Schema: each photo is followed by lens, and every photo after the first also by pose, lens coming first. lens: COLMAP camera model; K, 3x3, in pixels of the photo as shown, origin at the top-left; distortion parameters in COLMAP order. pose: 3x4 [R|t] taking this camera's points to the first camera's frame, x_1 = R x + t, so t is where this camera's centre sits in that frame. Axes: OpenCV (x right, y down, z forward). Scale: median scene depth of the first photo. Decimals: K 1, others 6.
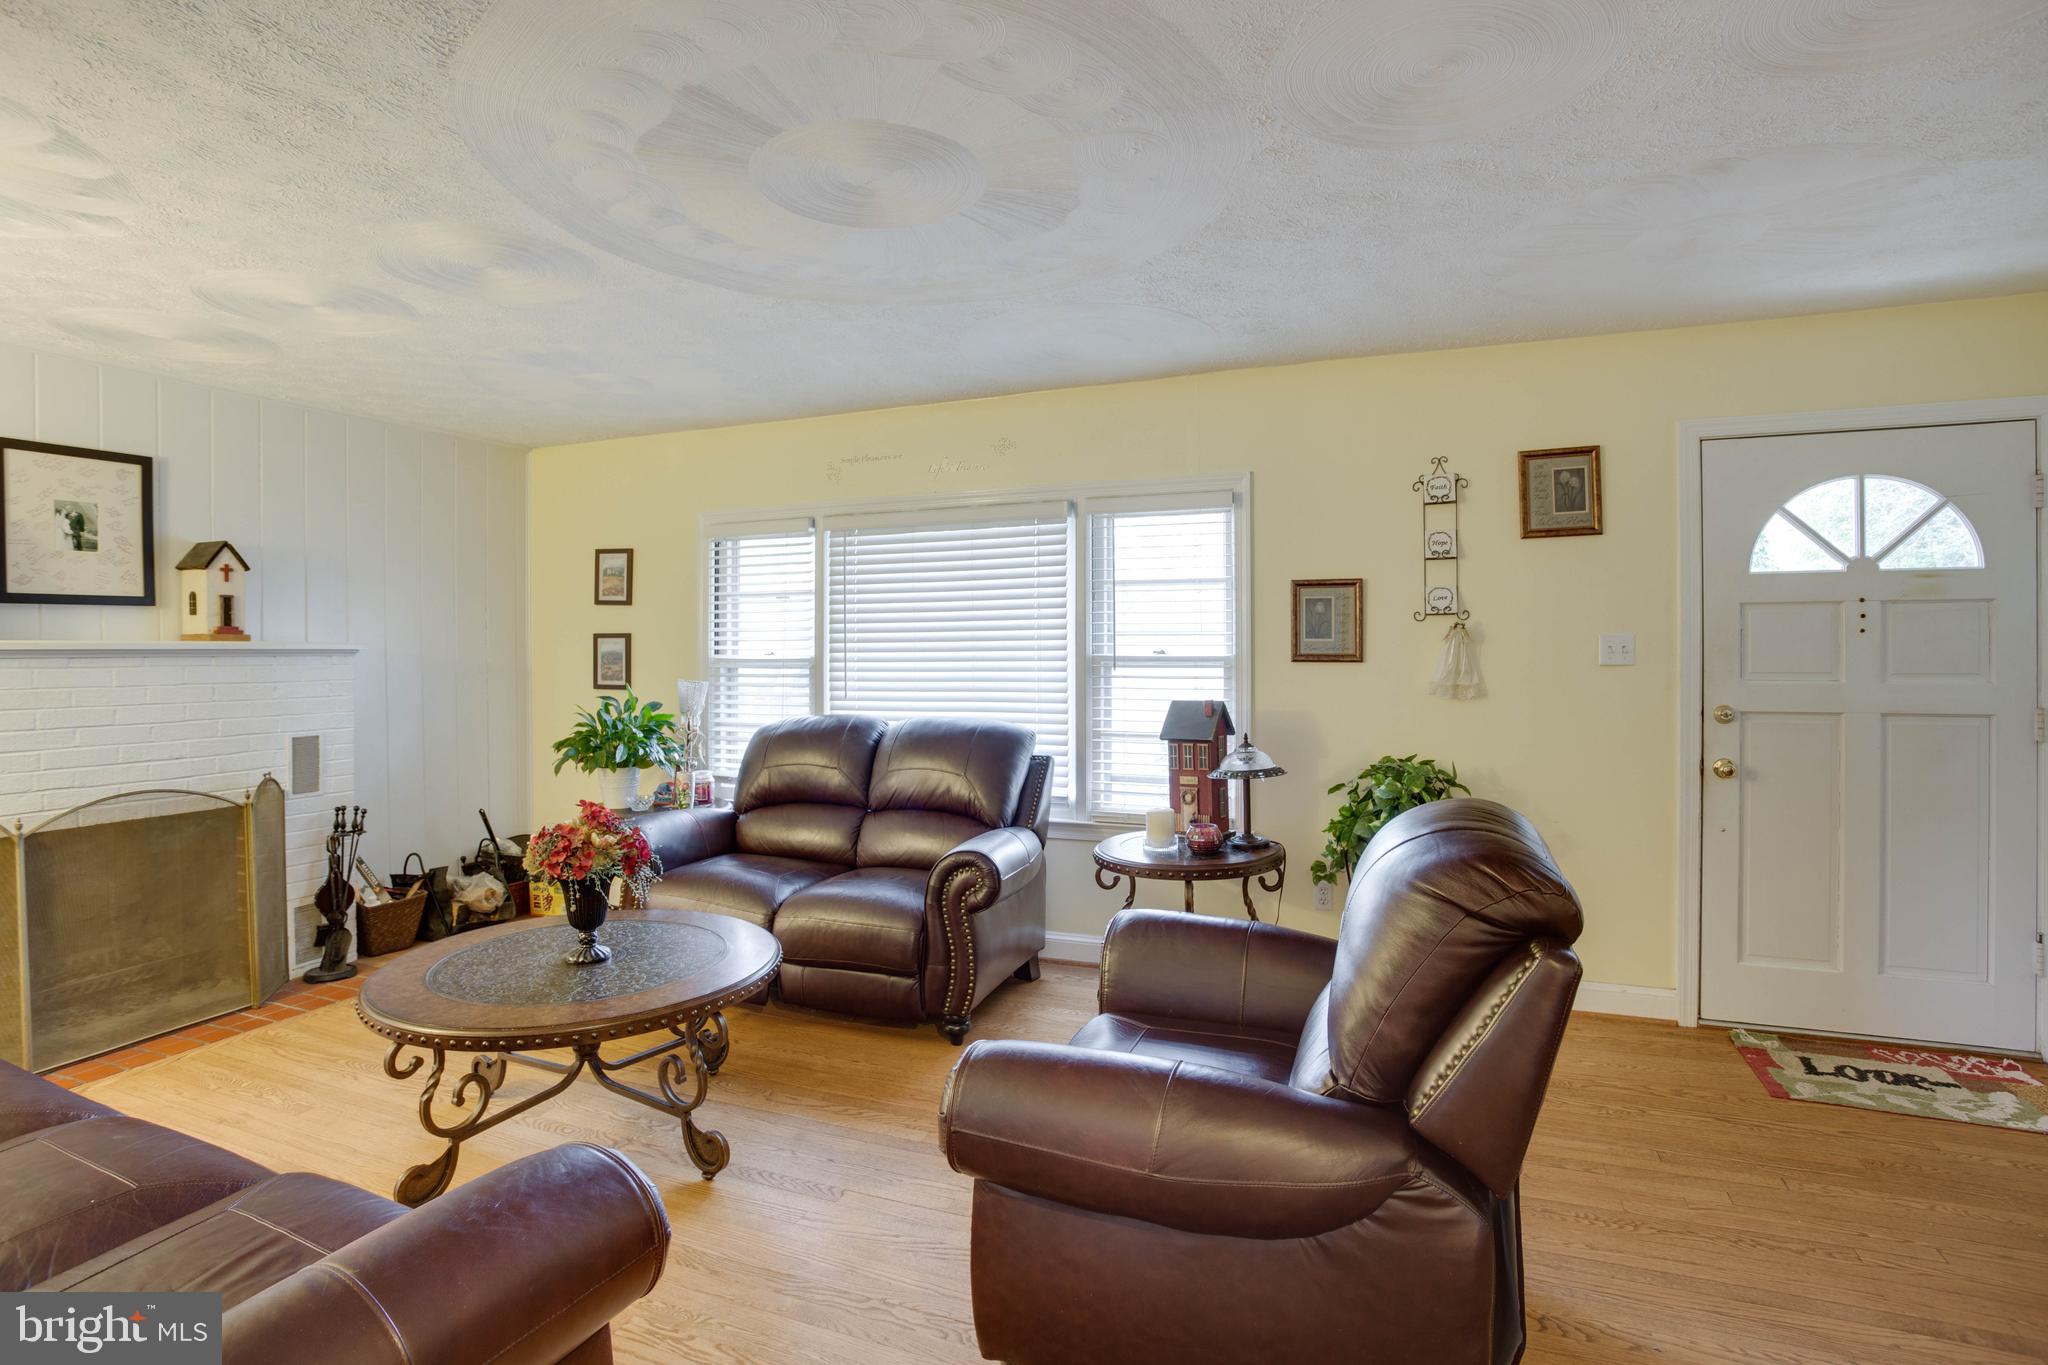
lens RADIAL K [[1019.9, 0, 976.3], [0, 1019.9, 650.6], [0, 0, 1]] dist [-0.048332, 0.015792]
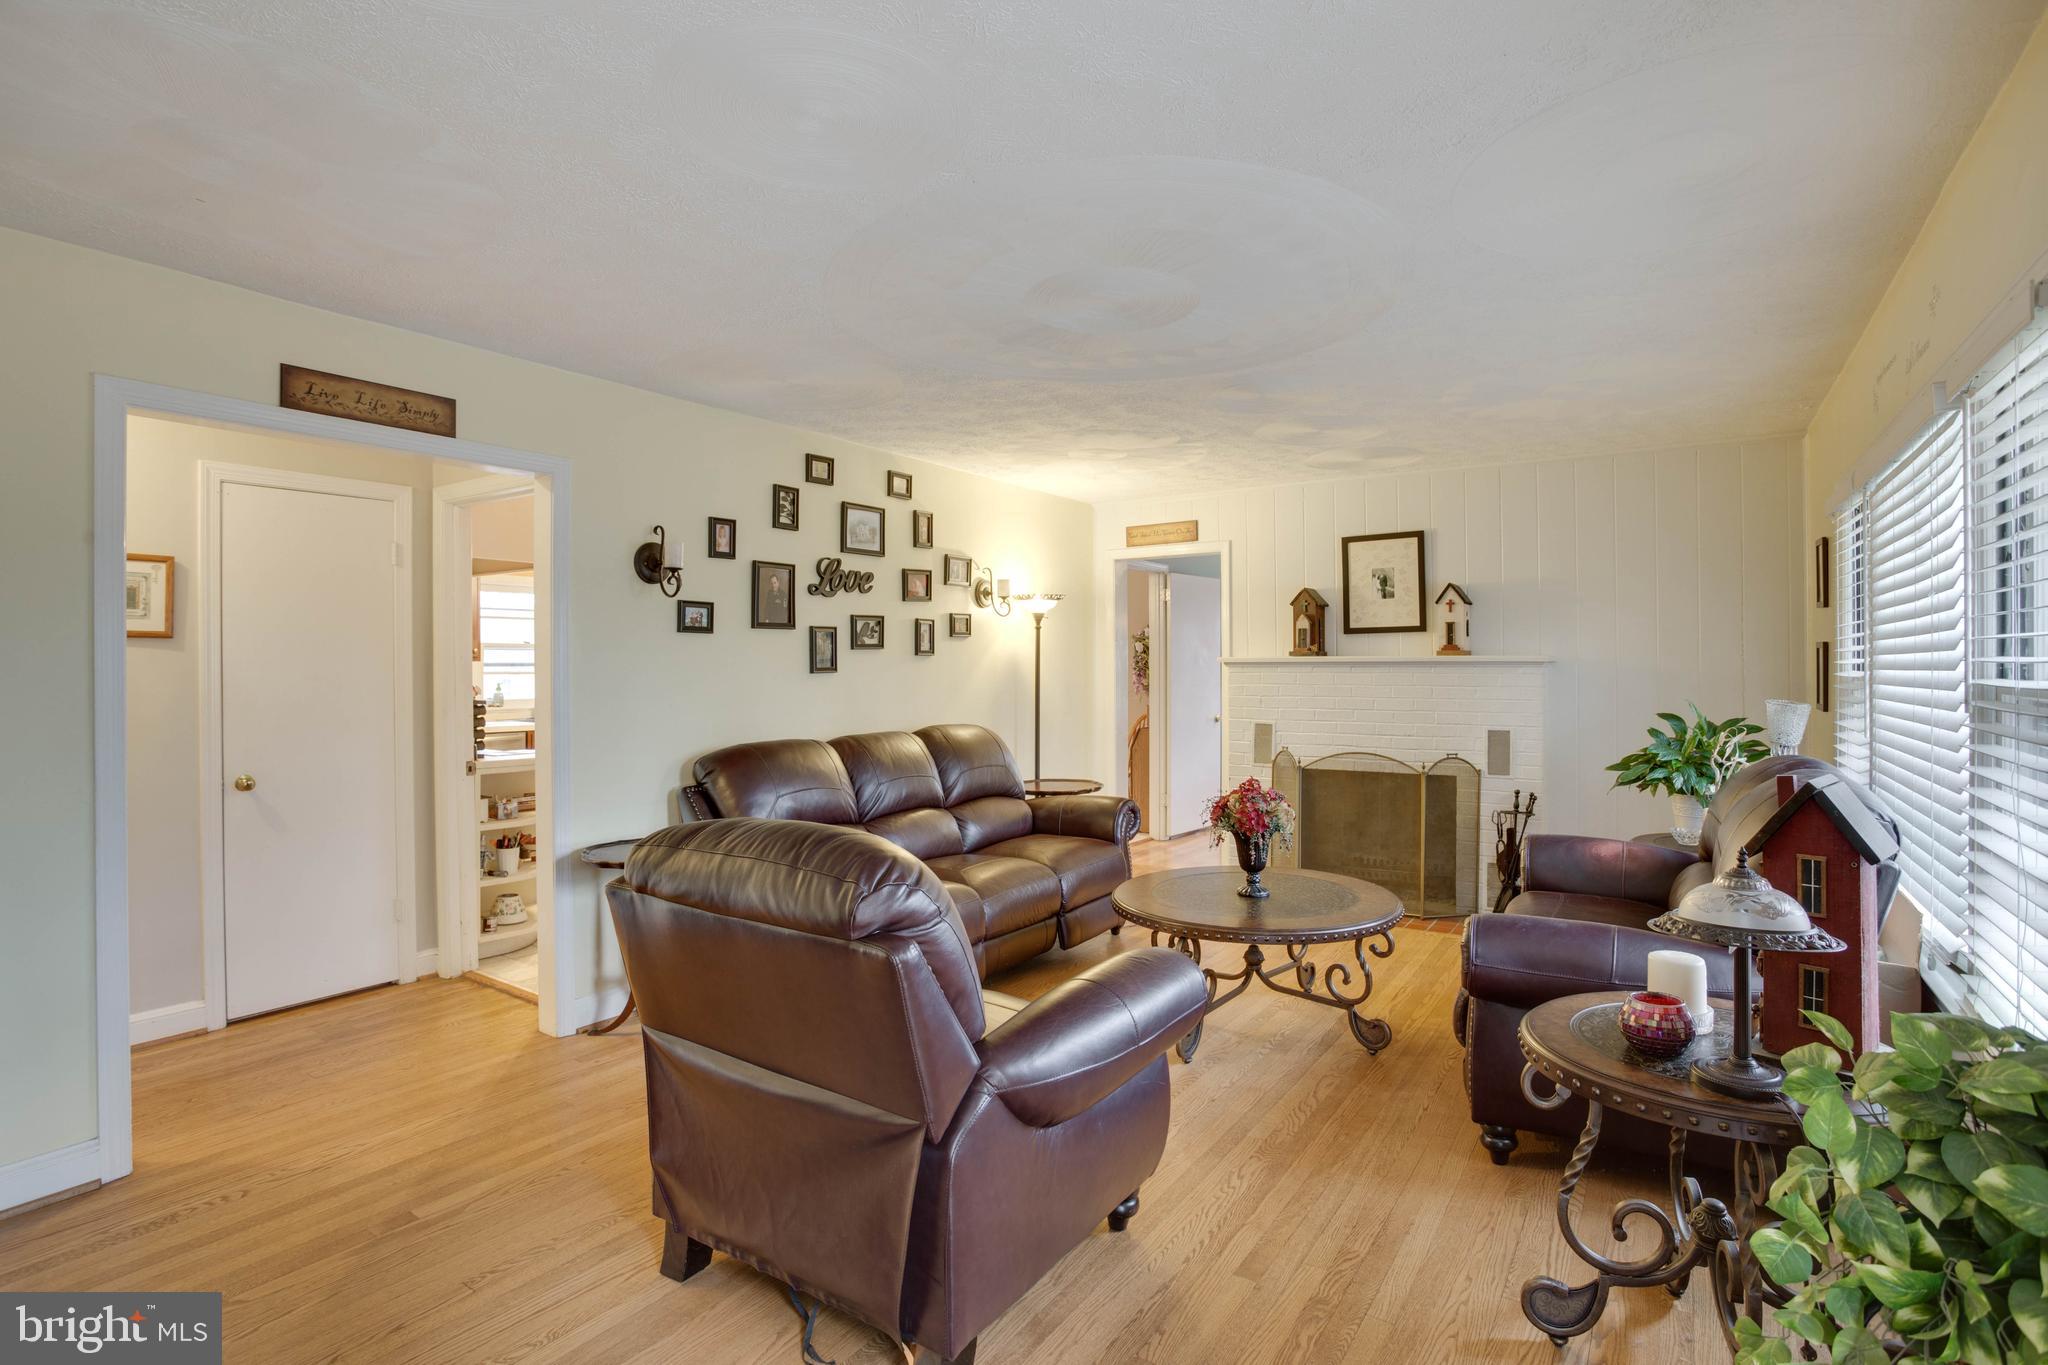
lens RADIAL K [[1019.9, 0, 1024.7], [0, 1019.9, 666.8], [0, 0, 1]] dist [-0.048332, 0.015792]
pose [[-0.202126, 0.010293, -0.979306, 0.745411], [0.002868, 0.999947, 0.009918, -0.009799], [0.979355, -0.000804, -0.202144, 0.721288]]
